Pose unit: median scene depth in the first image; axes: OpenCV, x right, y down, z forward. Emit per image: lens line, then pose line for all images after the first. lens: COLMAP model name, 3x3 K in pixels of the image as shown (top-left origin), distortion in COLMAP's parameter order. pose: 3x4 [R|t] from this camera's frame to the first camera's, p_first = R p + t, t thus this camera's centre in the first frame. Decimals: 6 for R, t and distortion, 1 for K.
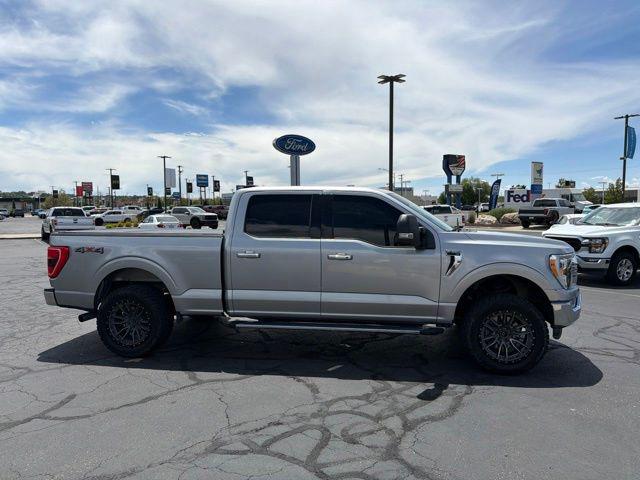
lens RADIAL K [[450.7, 0, 322.2], [0, 450.7, 242.8], [0, 0, 1]] dist [0.034404, -0.039529]
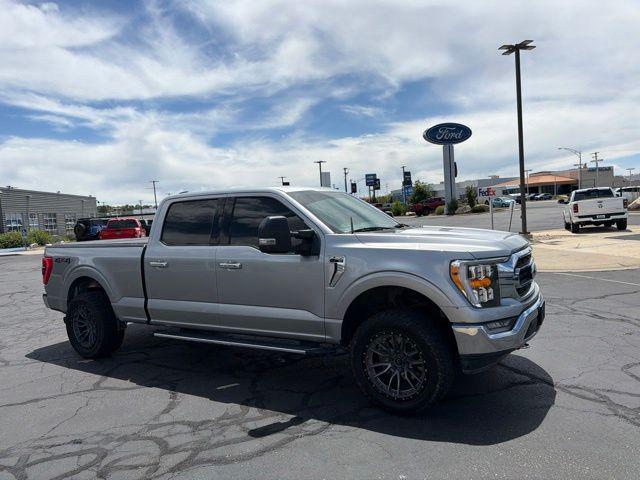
lens RADIAL K [[450.7, 0, 321.5], [0, 450.7, 241.4], [0, 0, 1]] dist [0.034404, -0.039529]
pose [[0.924780, -0.030002, -0.379317, 0.578929], [0.032355, 0.999476, -0.000170, -0.011625], [0.379123, -0.012115, 0.925267, 0.226063]]
